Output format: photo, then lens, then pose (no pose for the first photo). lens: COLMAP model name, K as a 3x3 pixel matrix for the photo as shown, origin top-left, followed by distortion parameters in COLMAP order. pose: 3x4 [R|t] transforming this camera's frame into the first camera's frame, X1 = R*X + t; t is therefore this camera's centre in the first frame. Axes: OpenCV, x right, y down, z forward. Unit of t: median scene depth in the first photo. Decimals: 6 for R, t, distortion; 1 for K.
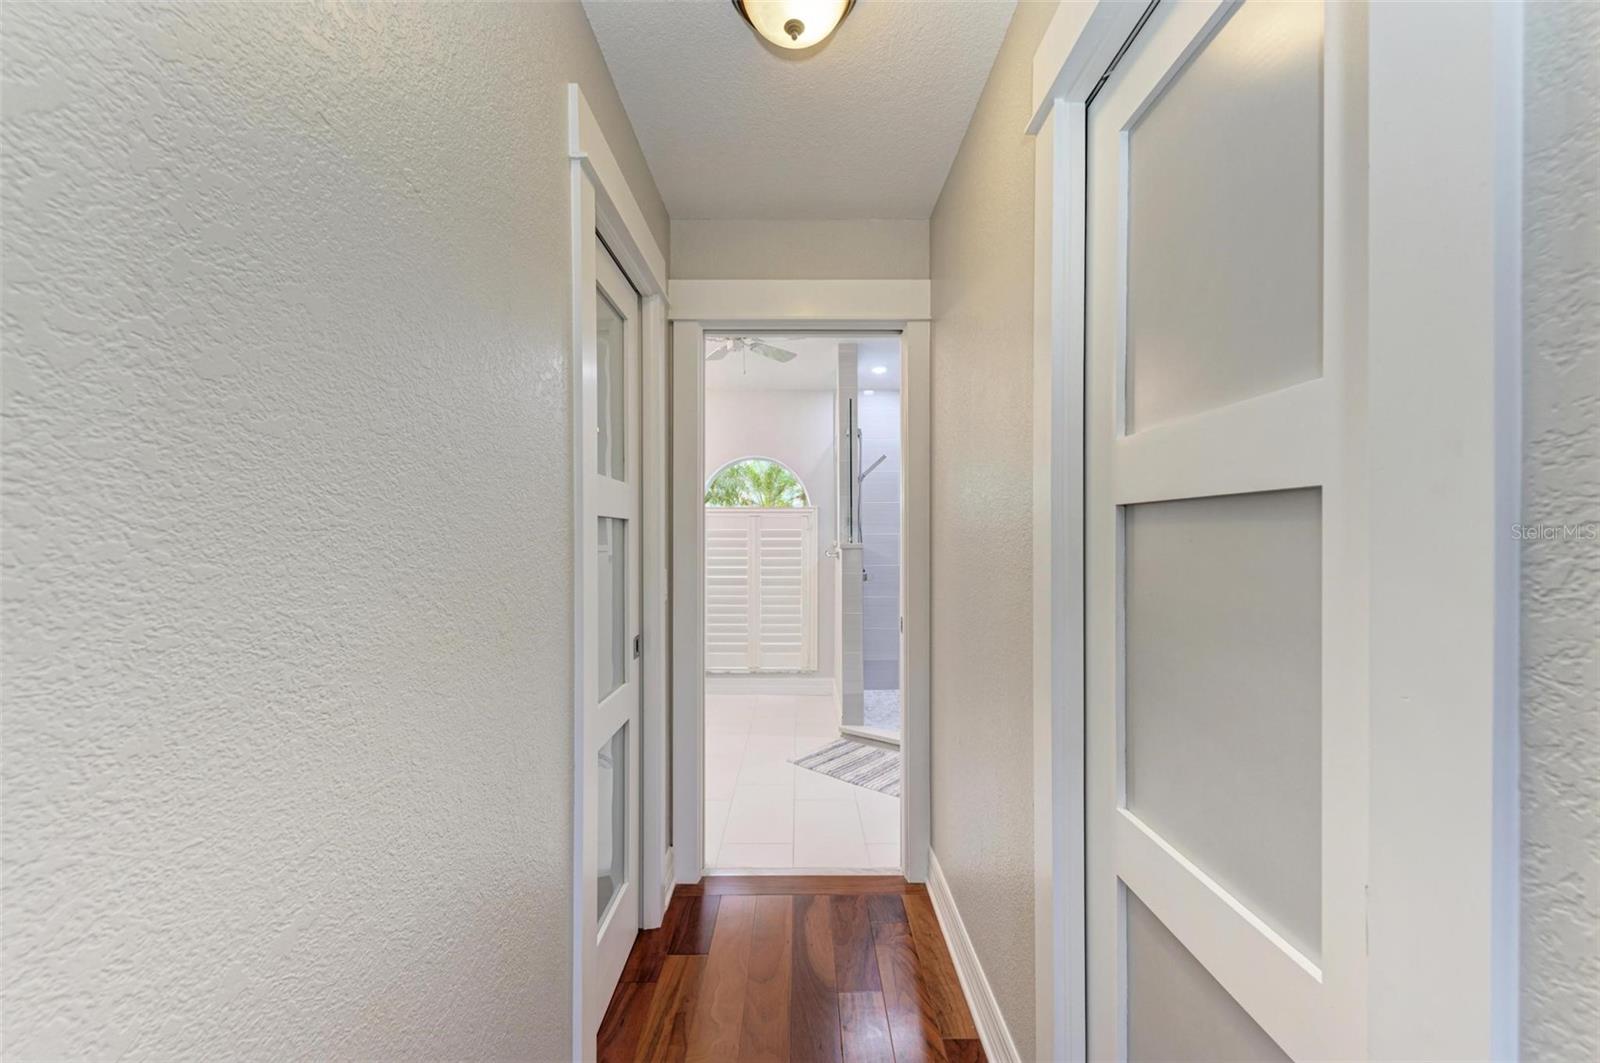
lens RADIAL K [[597.9, 0, 803.7], [0, 597.9, 535.9], [0, 0, 1]] dist [0.017334, -0.000186]
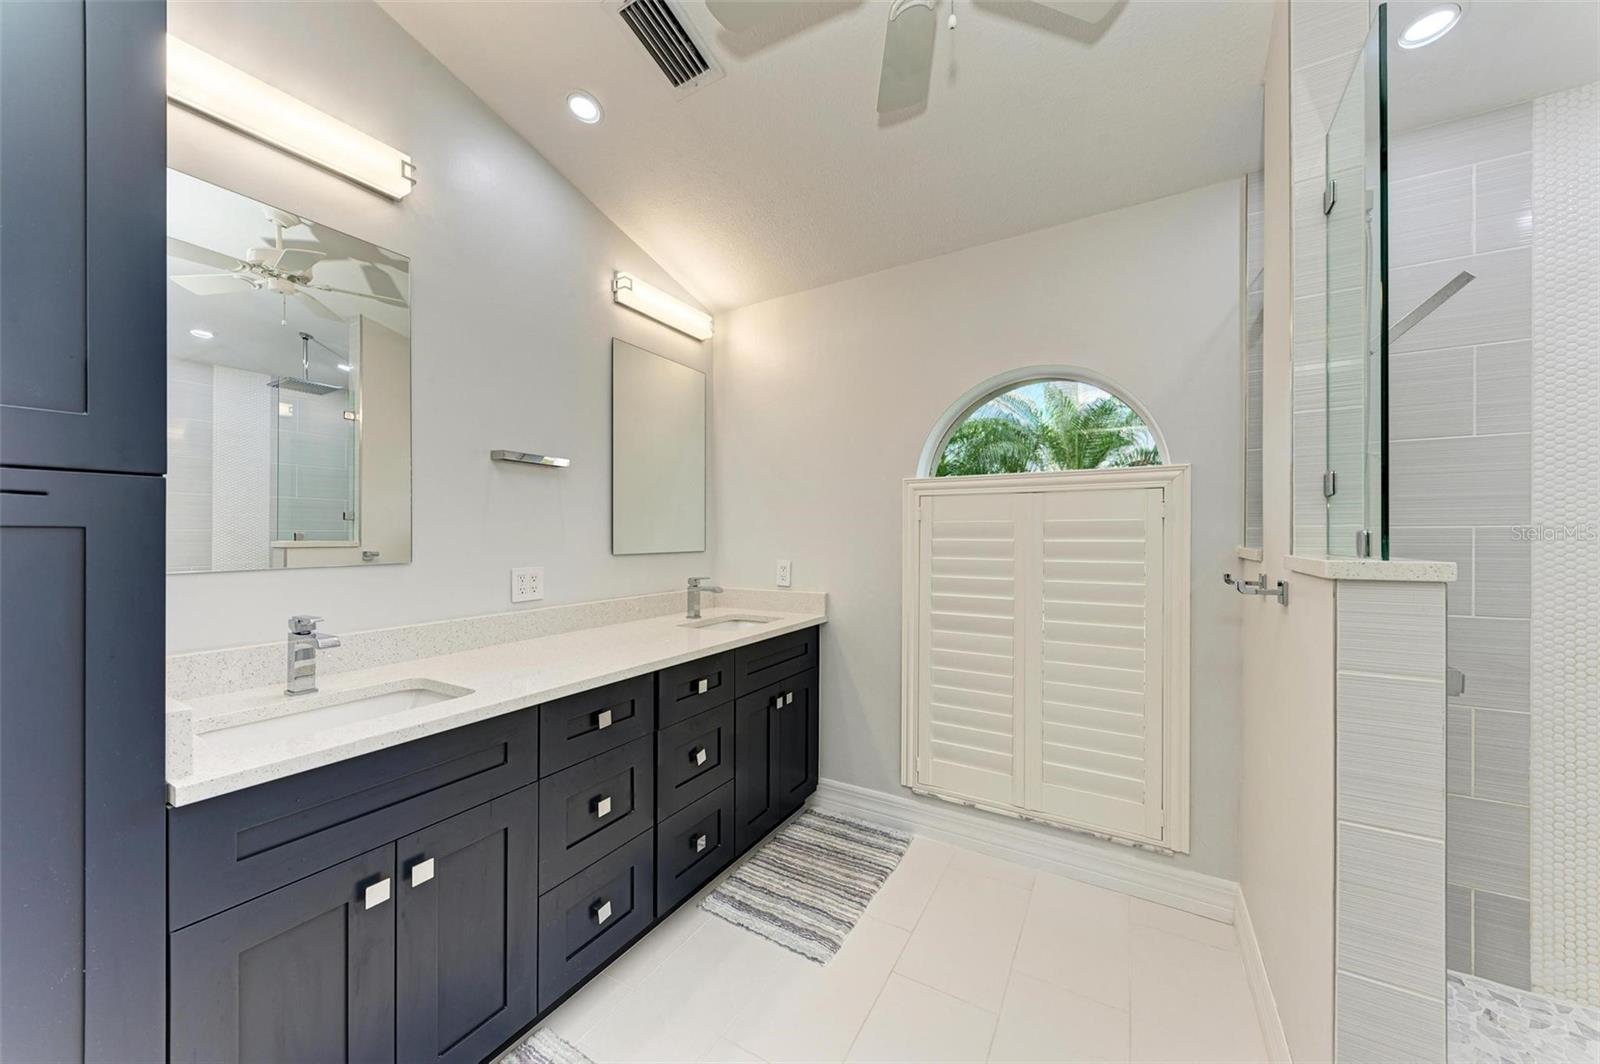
lens RADIAL K [[557.2, 0, 803.1], [0, 557.2, 534.6], [0, 0, 1]] dist [0.016426, -0.005857]
pose [[0.862496, 0.008815, -0.505987, -0.013074], [-0.005397, 0.999952, 0.008223, -0.001643], [0.506035, -0.004361, 0.862502, 0.521238]]
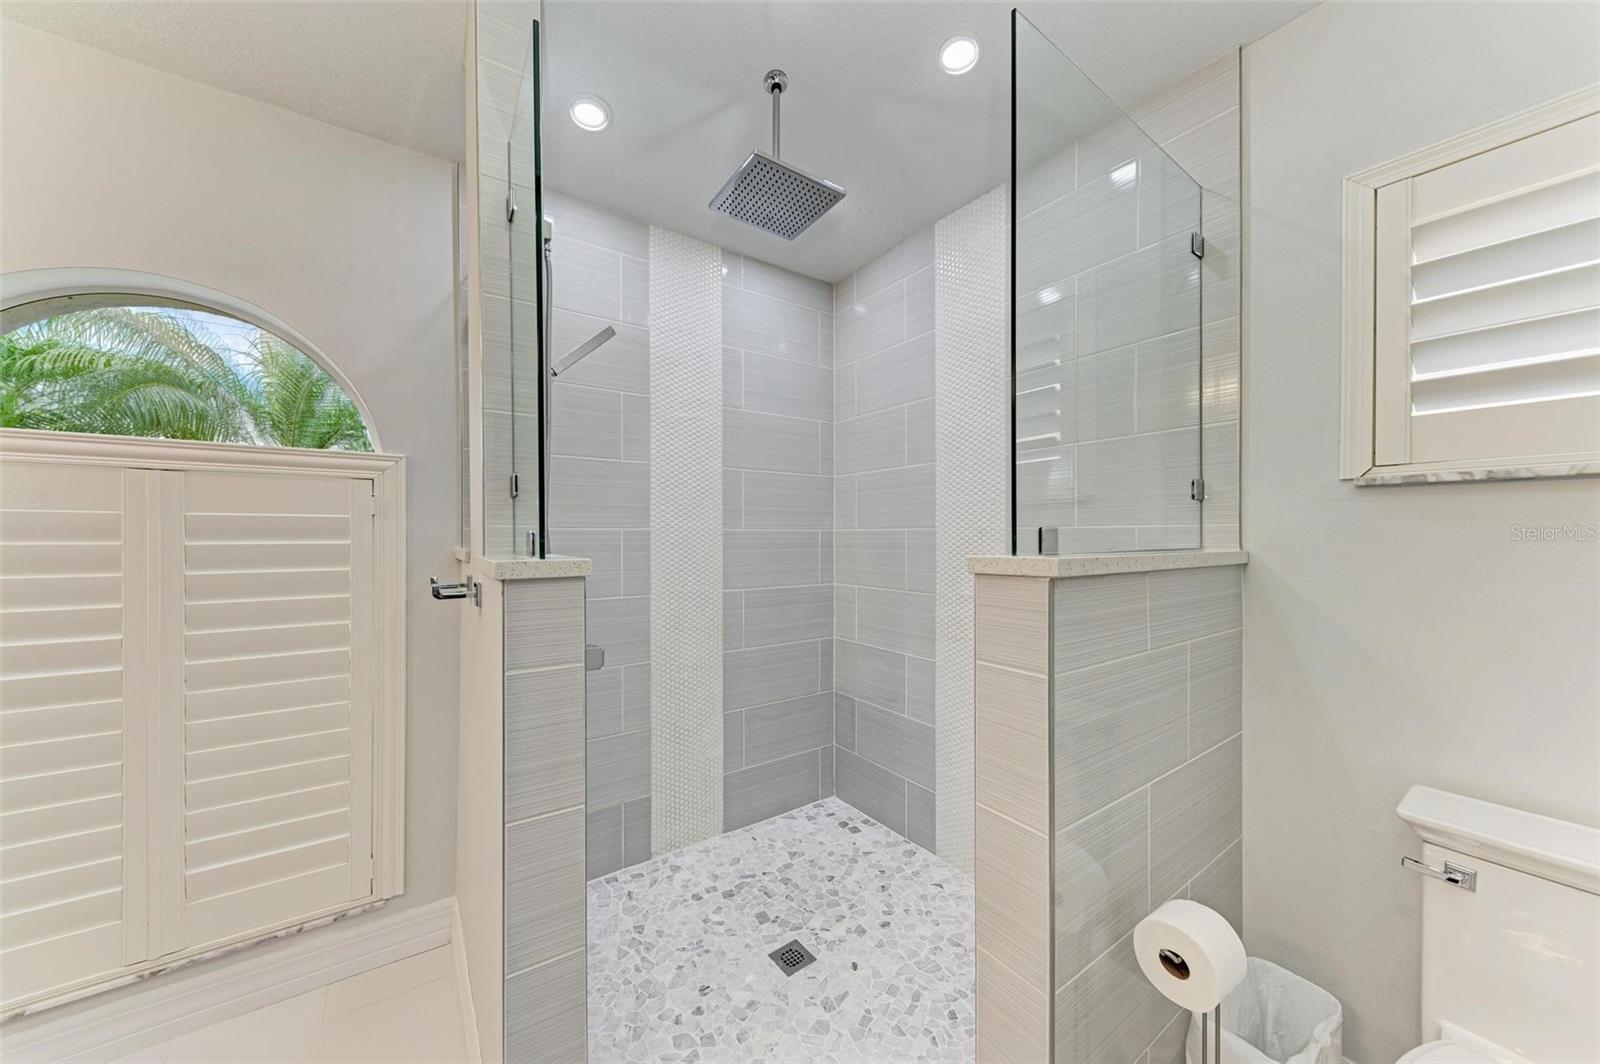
lens RADIAL K [[580.1, 0, 795.6], [0, 580.1, 538.2], [0, 0, 1]] dist [0.019969, -0.007722]
pose [[0.824959, 0.007008, 0.565148, 0.016773], [-0.011407, 0.999926, 0.004252, -0.001941], [-0.565077, -0.009955, 0.824978, 0.560255]]
